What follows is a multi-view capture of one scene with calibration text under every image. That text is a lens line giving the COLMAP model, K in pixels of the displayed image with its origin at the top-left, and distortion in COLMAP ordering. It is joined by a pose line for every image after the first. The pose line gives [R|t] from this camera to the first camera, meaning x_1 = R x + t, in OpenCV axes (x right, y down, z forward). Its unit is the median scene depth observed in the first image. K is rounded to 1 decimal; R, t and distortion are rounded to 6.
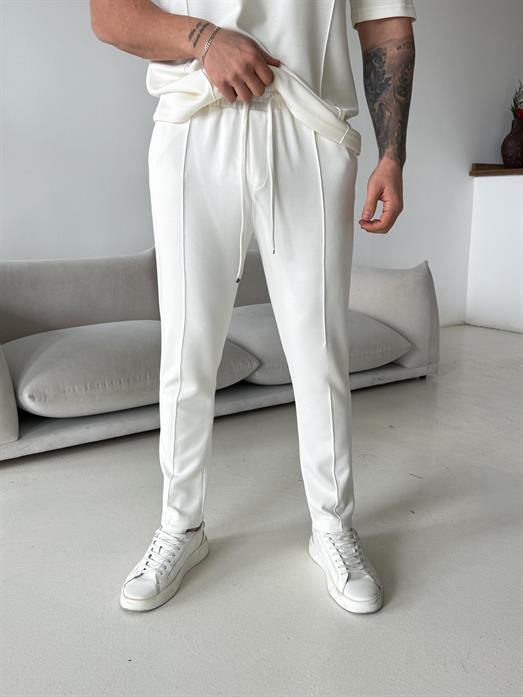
lens RADIAL K [[732.9, 0, 273.9], [0, 732.9, 348.1], [0, 0, 1]] dist [0.057595, -0.040445]
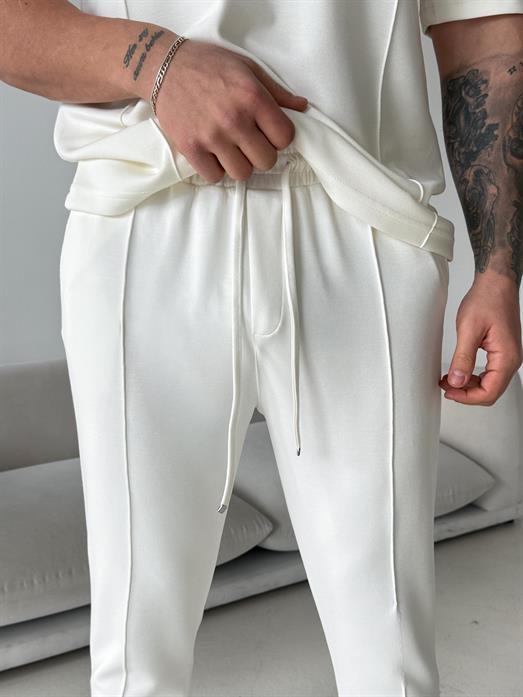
lens RADIAL K [[859.2, 0, 261.5], [0, 859.2, 348.5], [0, 0, 1]] dist [0.011971, -0.022001]
pose [[0.999360, -0.012642, -0.033451, -0.004267], [0.010514, 0.997955, -0.063045, -0.169421], [0.034180, 0.062653, 0.997450, 0.392904]]
